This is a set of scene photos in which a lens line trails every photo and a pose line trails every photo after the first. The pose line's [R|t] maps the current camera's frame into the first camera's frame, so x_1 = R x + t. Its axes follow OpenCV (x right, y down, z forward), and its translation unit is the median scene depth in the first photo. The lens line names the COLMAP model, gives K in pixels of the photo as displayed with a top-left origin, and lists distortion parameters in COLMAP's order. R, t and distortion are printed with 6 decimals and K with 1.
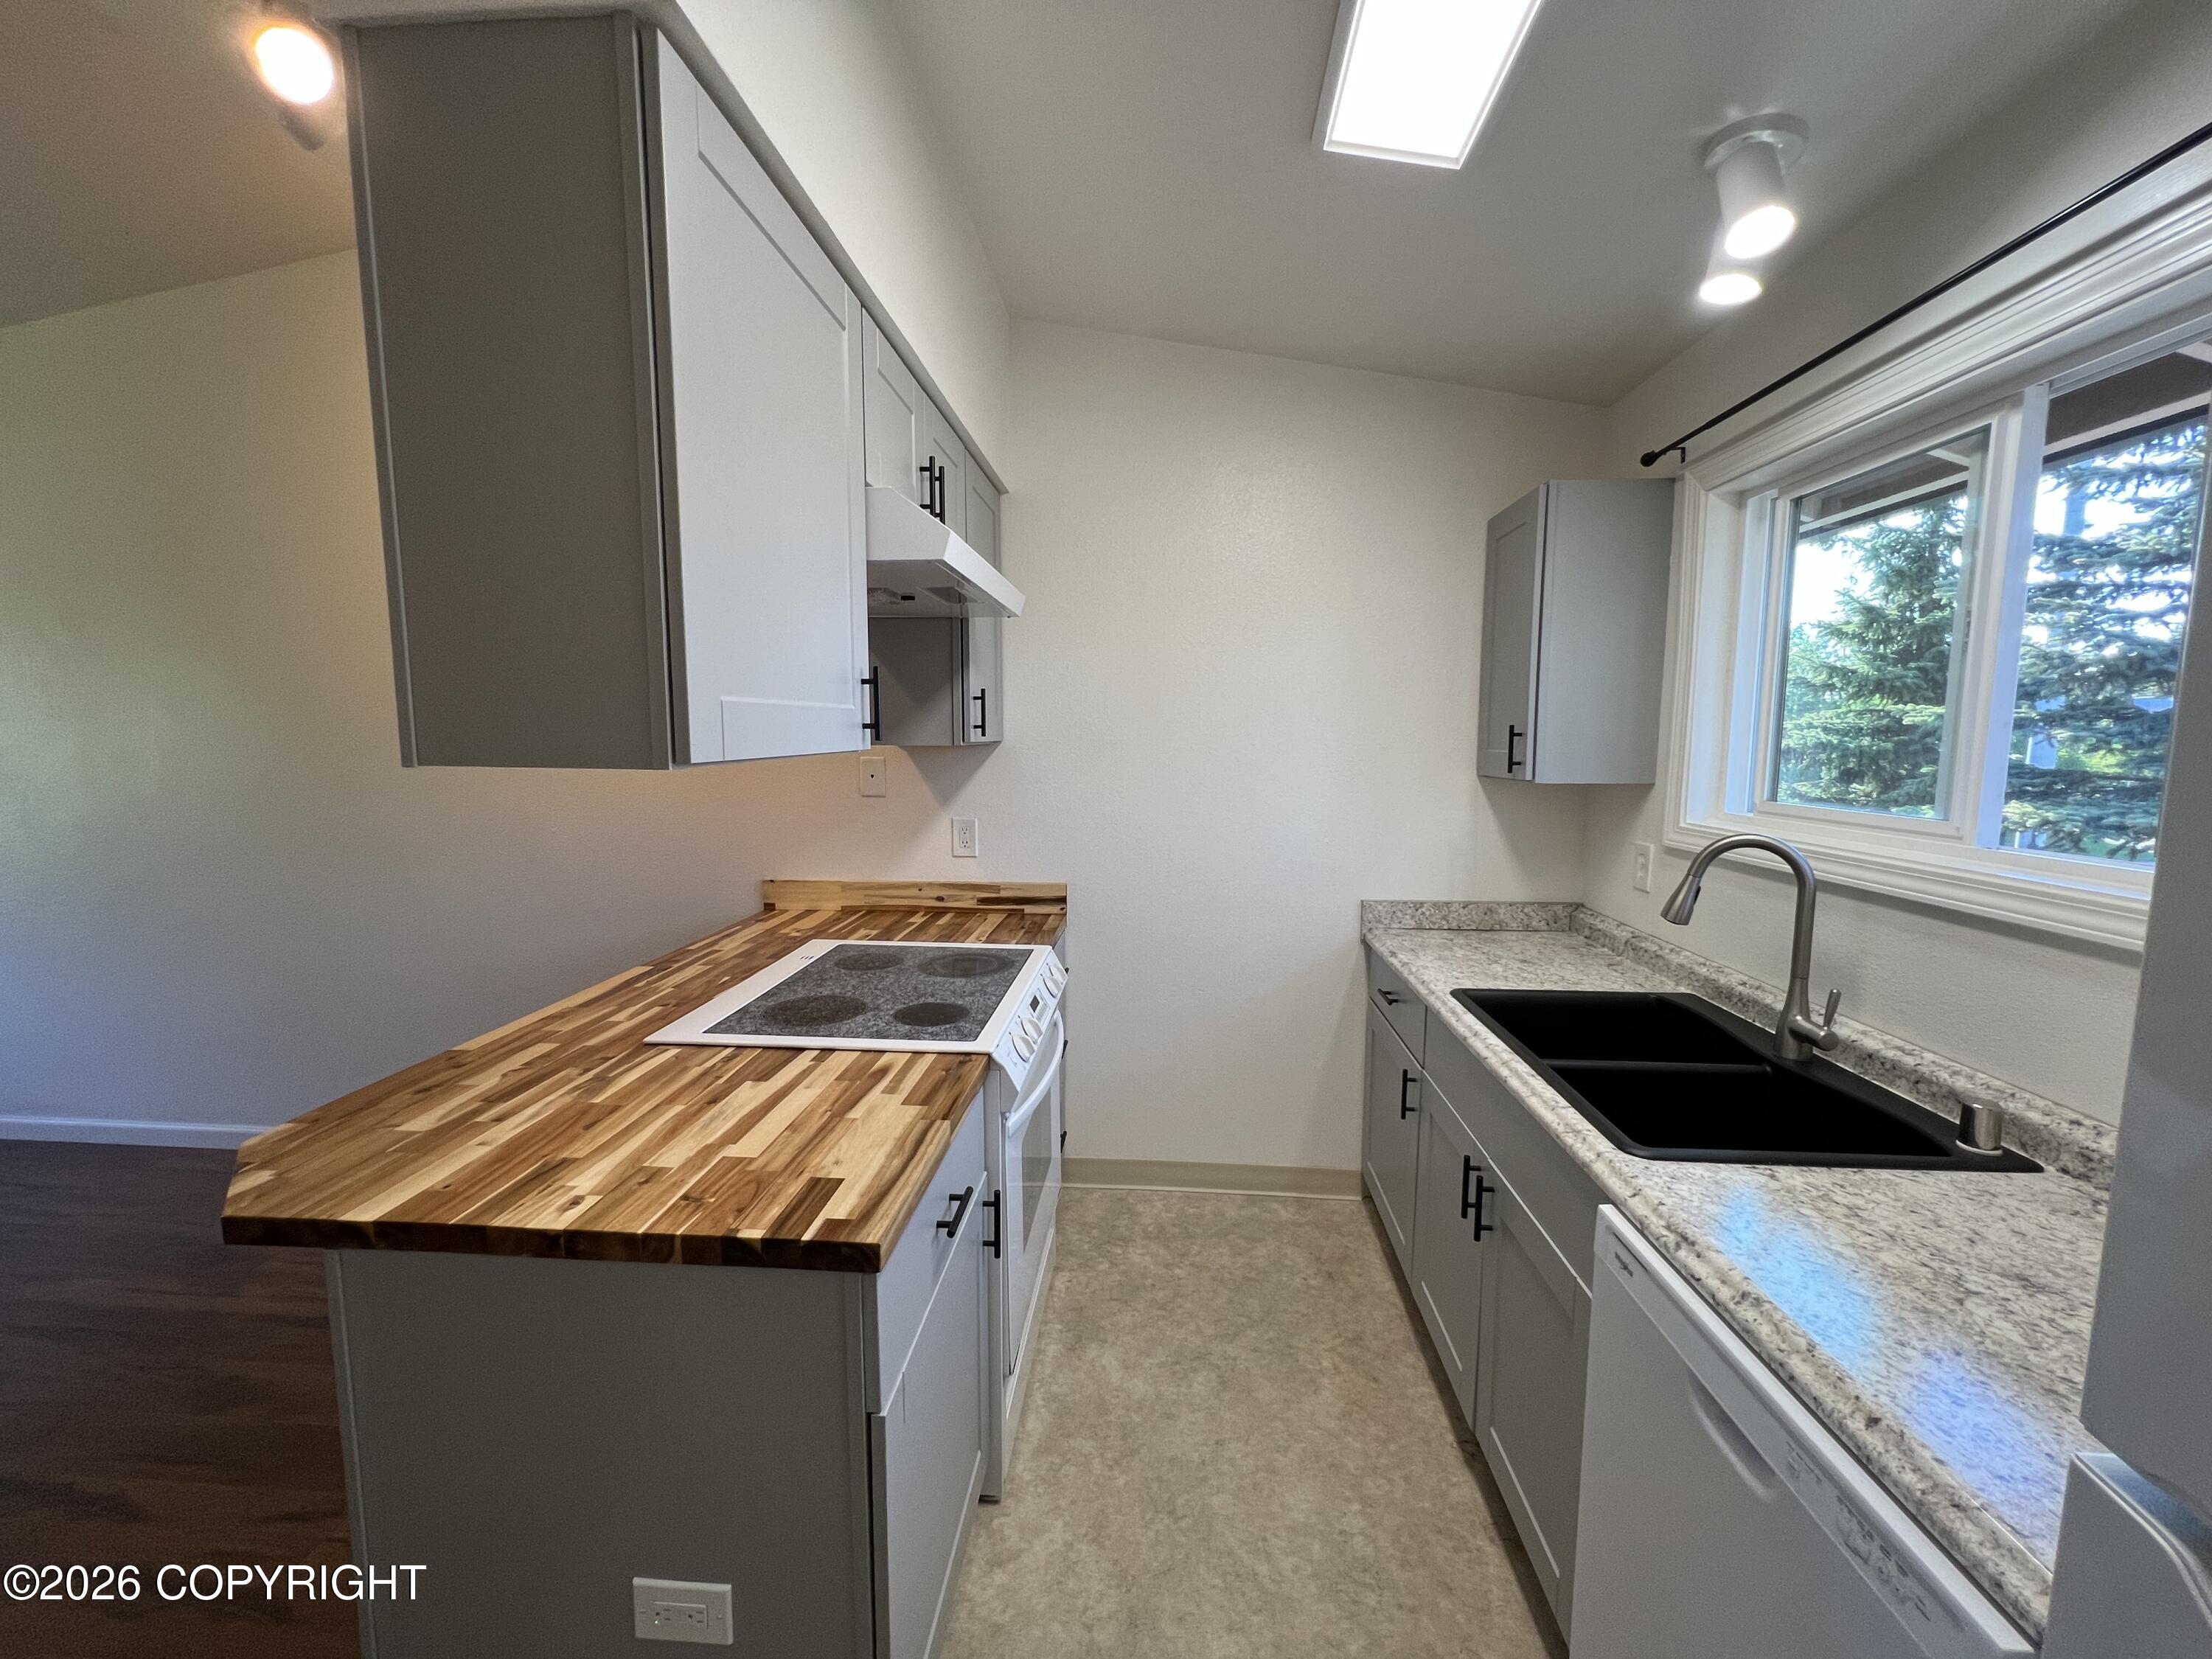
lens RADIAL K [[887.9, 0, 1109.5], [0, 887.9, 844.3], [0, 0, 1]] dist [-0.002095, 0.000923]
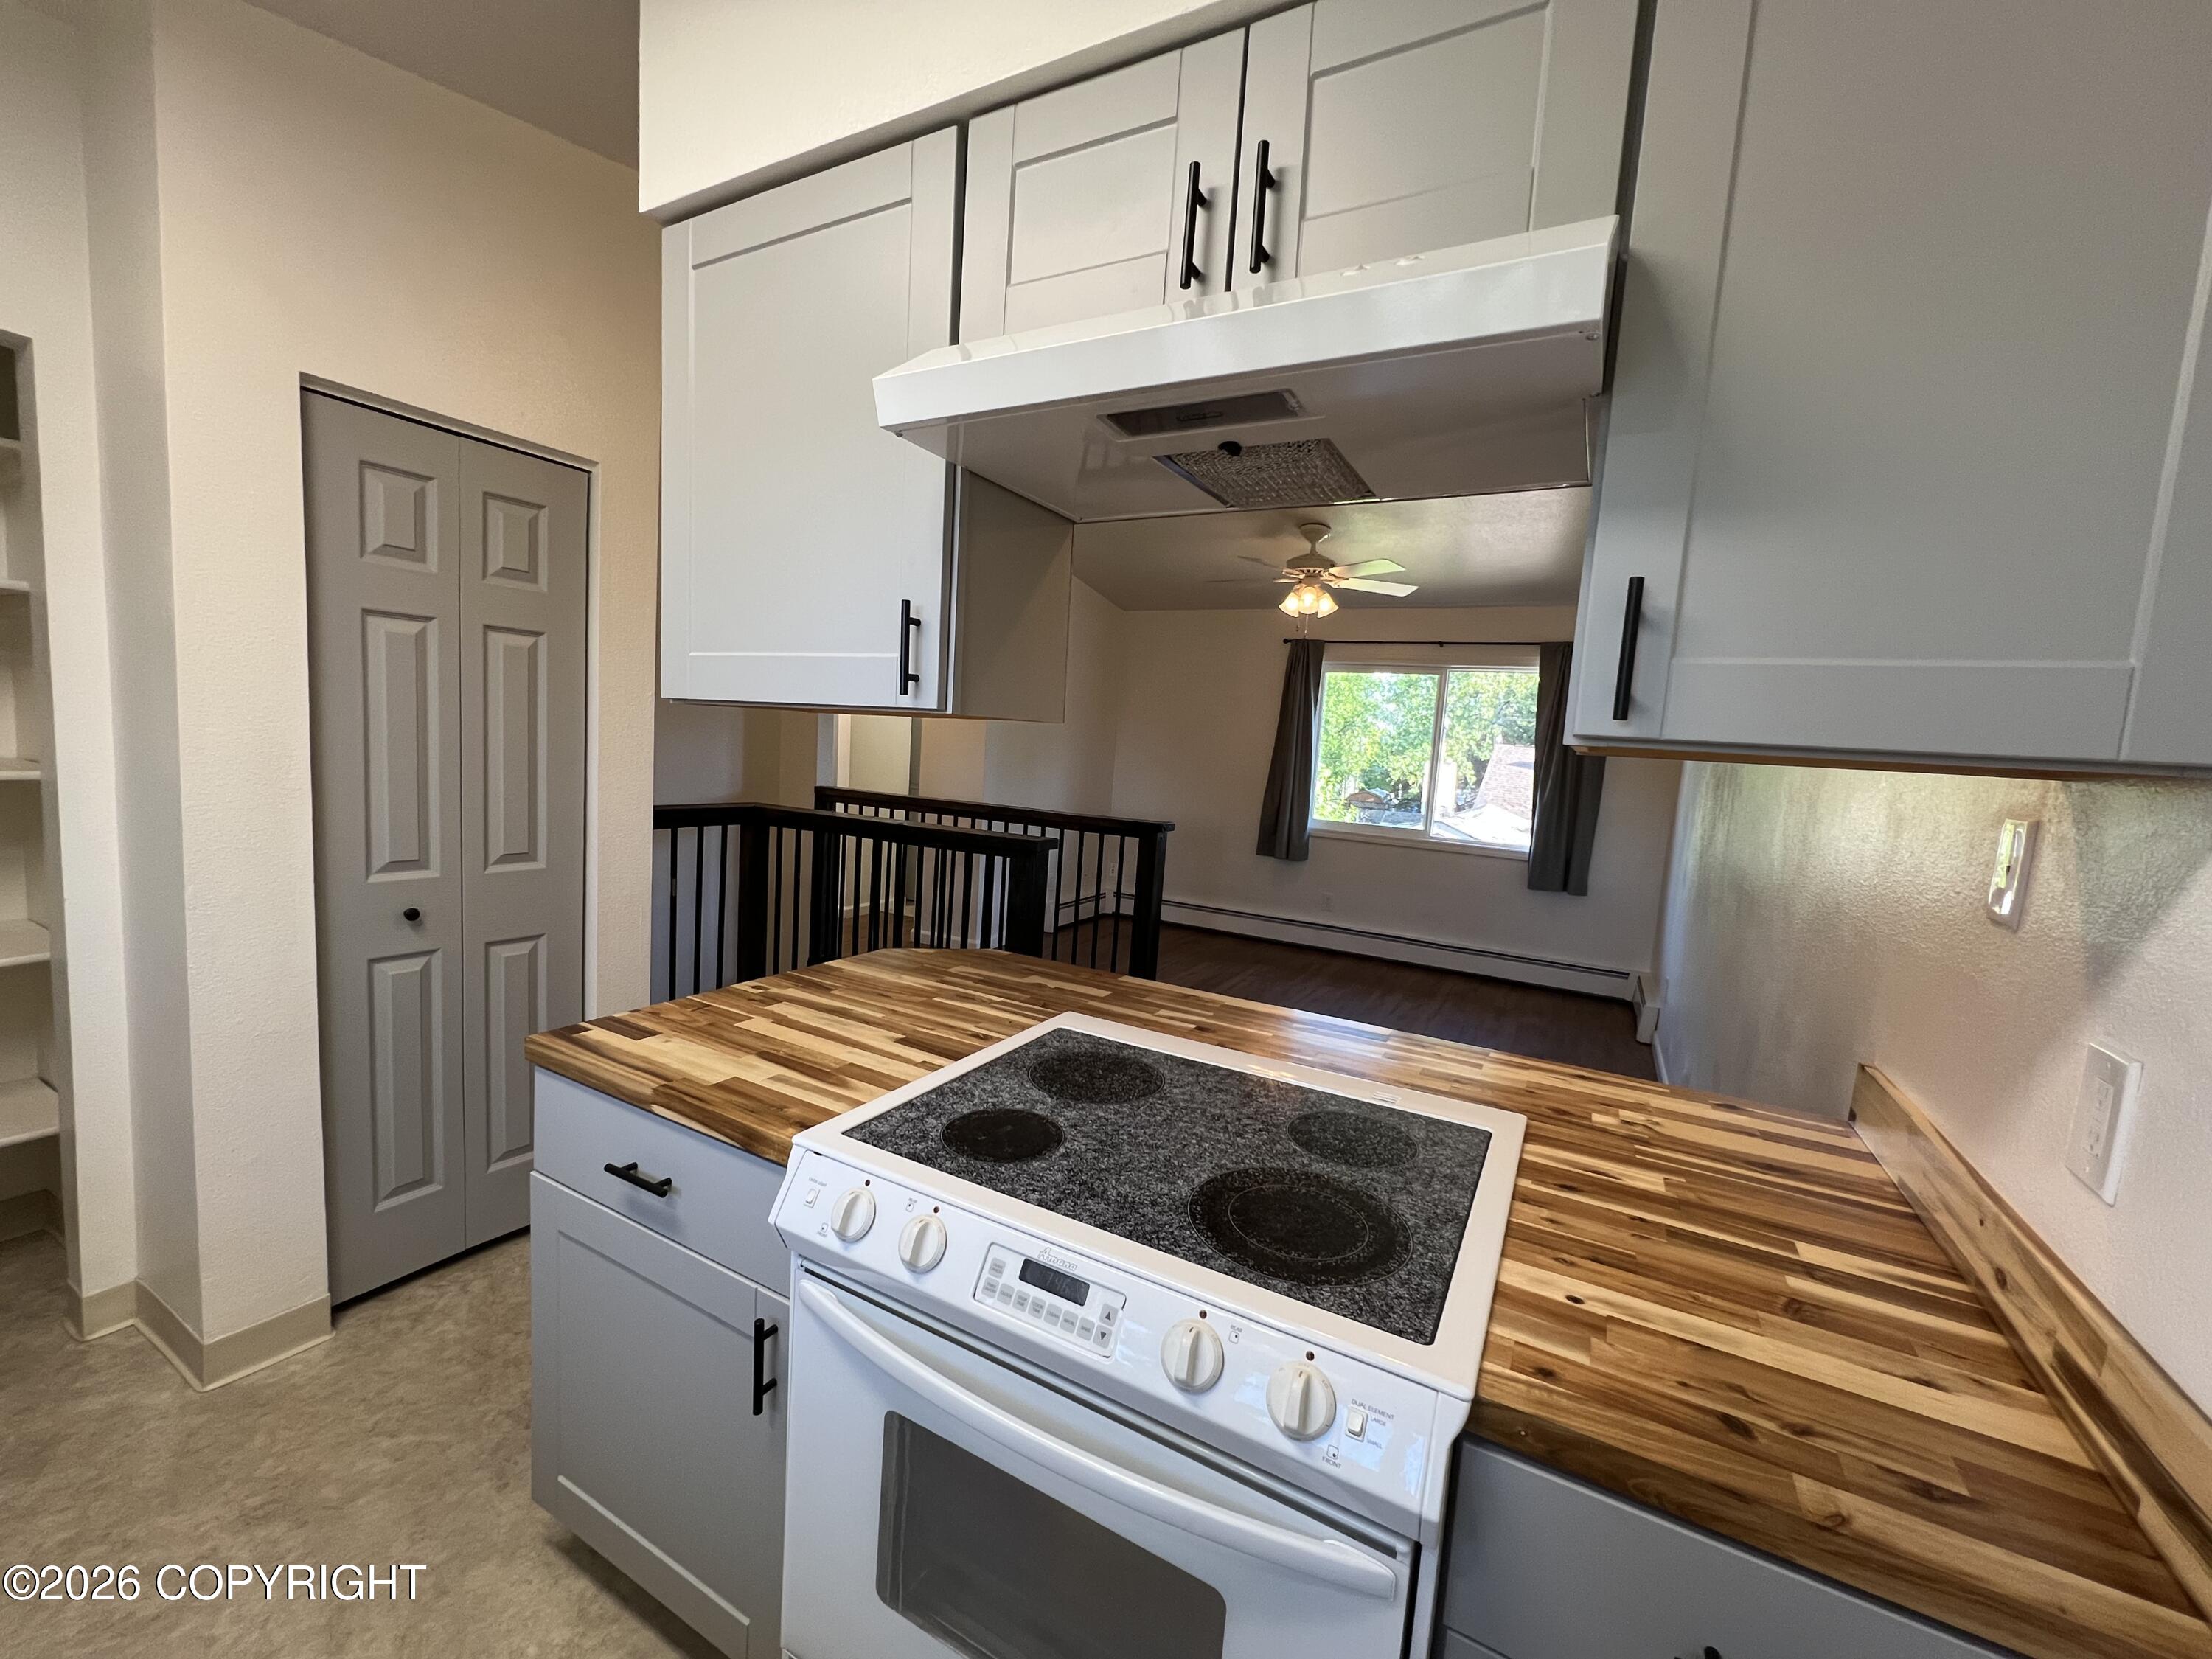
lens RADIAL K [[887.9, 0, 1117.7], [0, 887.9, 817.5], [0, 0, 1]] dist [-0.002095, 0.000923]
pose [[-0.416029, 0.049356, -0.908011, 0.419579], [-0.174703, 0.975587, 0.133074, -0.164218], [0.892412, 0.213995, -0.397250, 1.606759]]
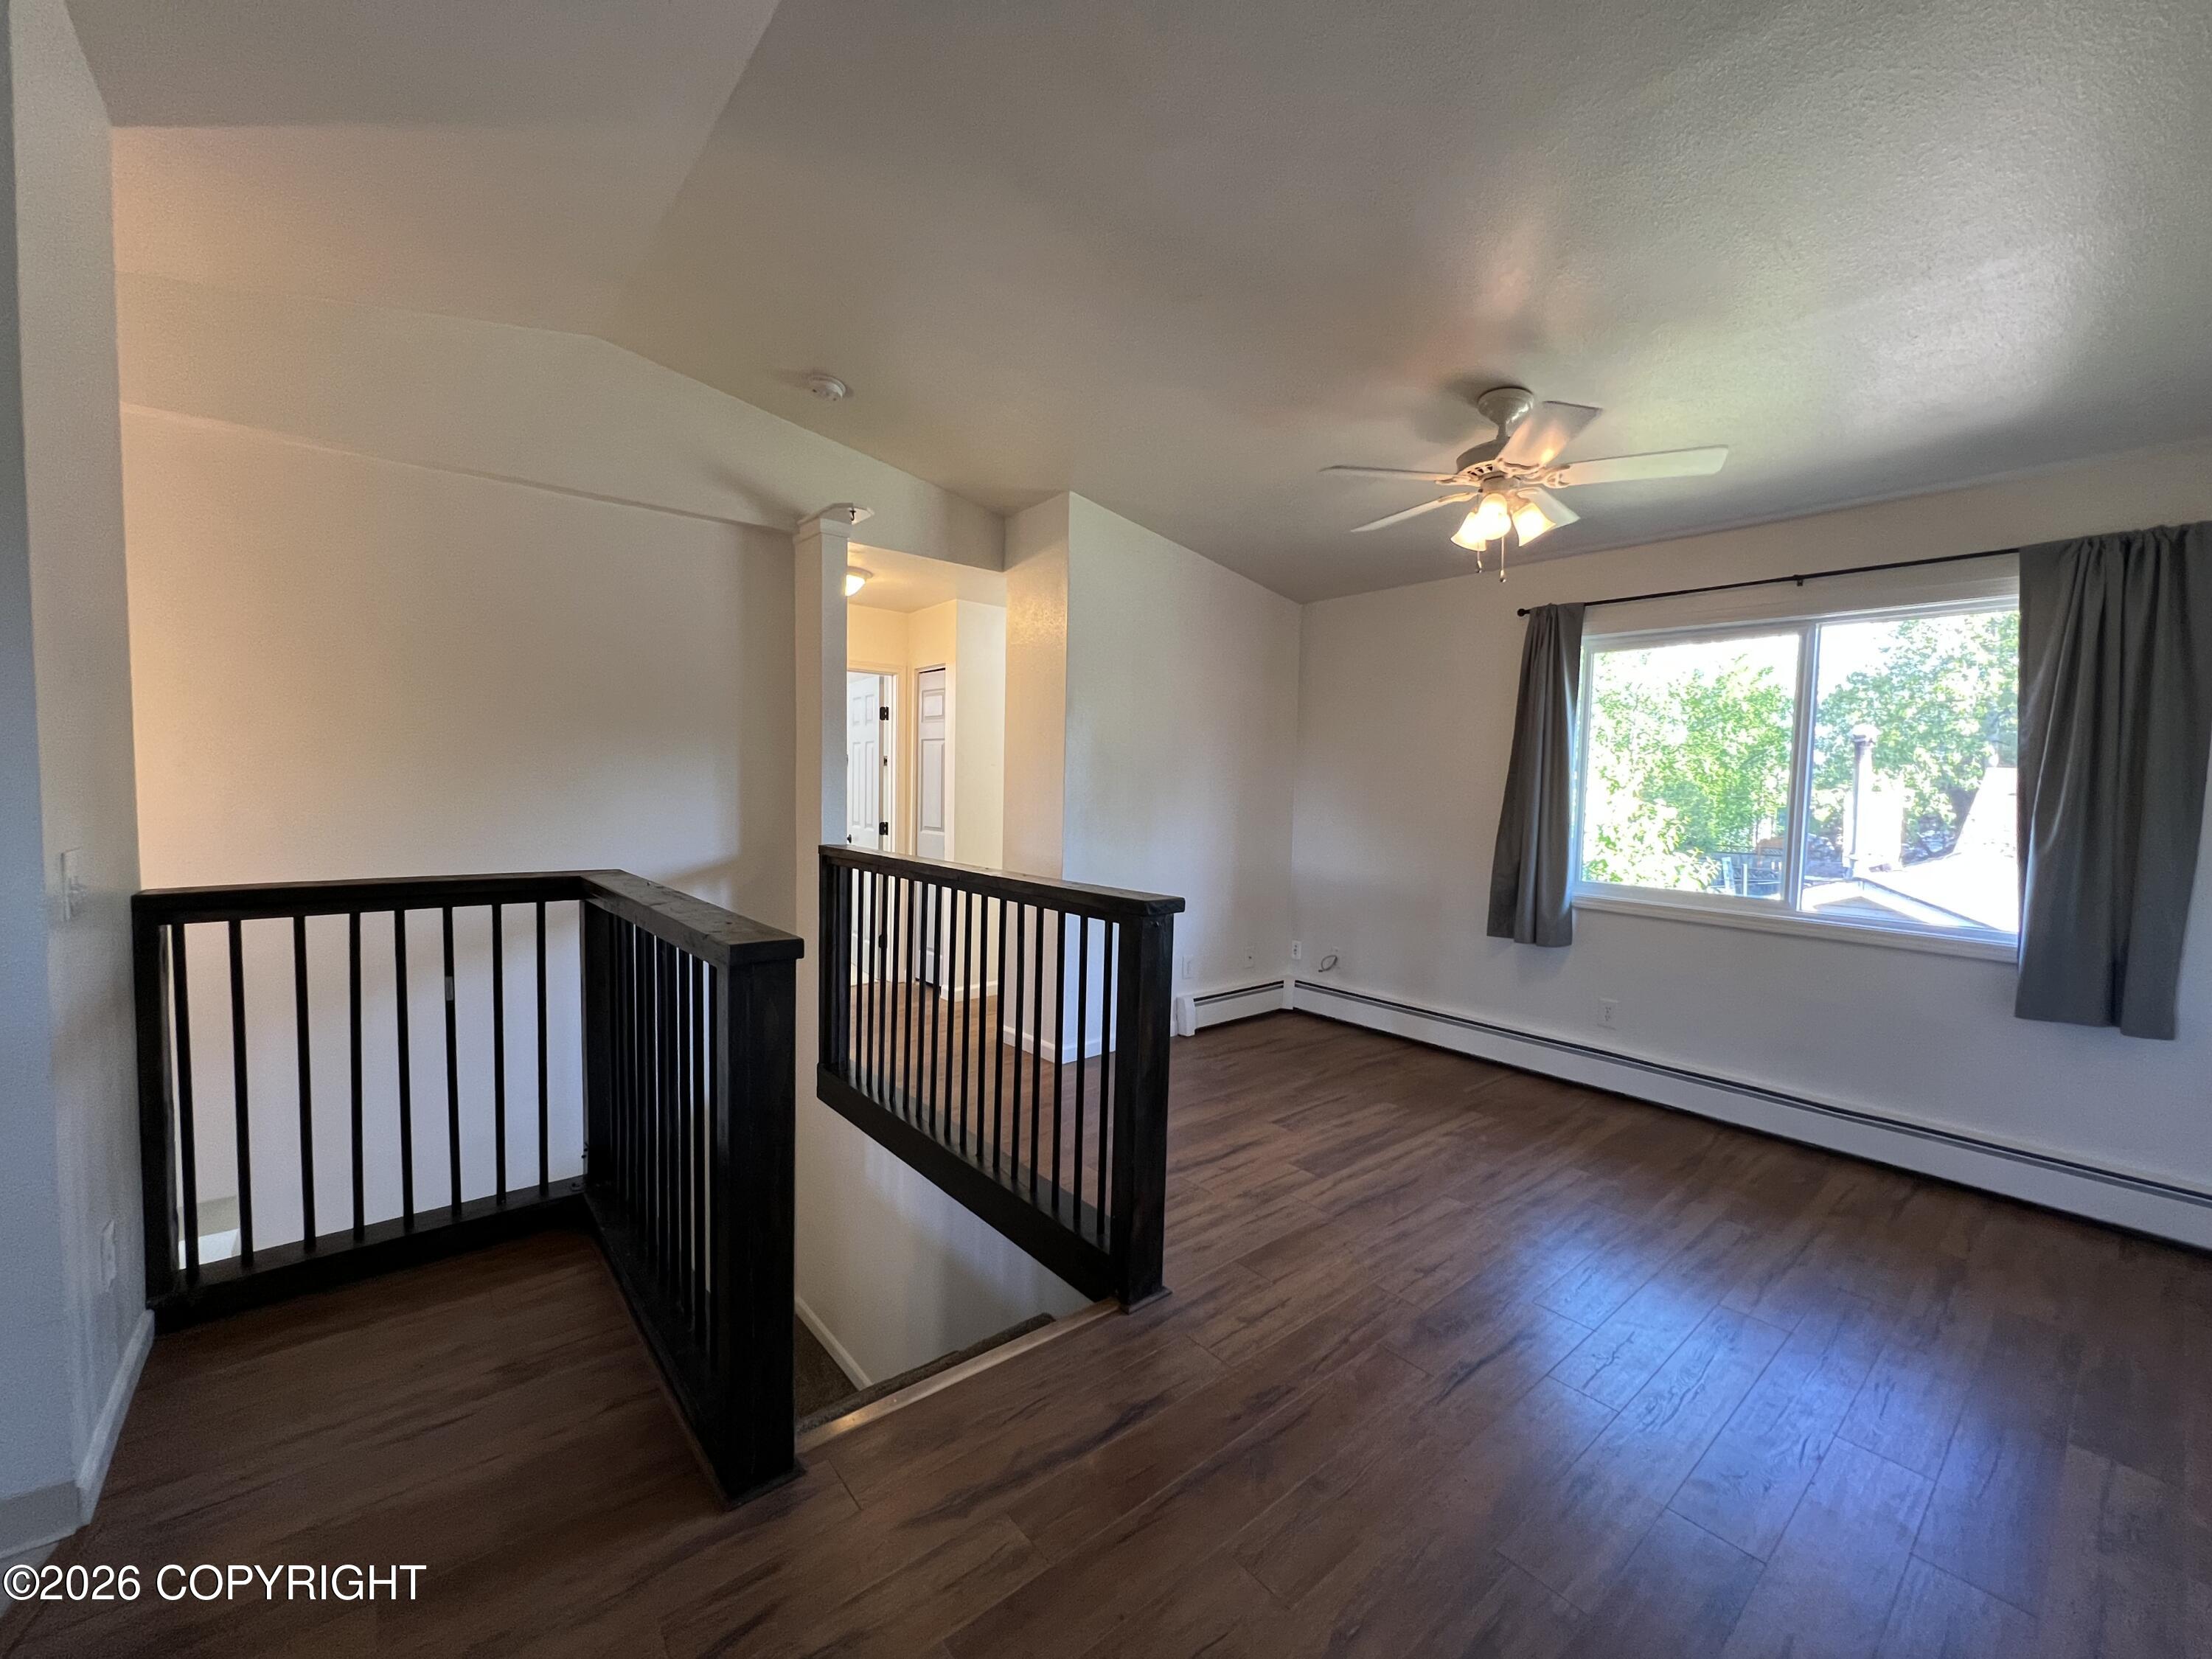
lens RADIAL K [[887.9, 0, 1115.3], [0, 887.9, 827.7], [0, 0, 1]] dist [-0.002095, 0.000923]
pose [[-0.725024, 0.019468, -0.688448, -1.029700], [-0.103677, 0.985125, 0.137042, -0.142518], [0.680875, 0.170735, -0.712221, 1.703431]]
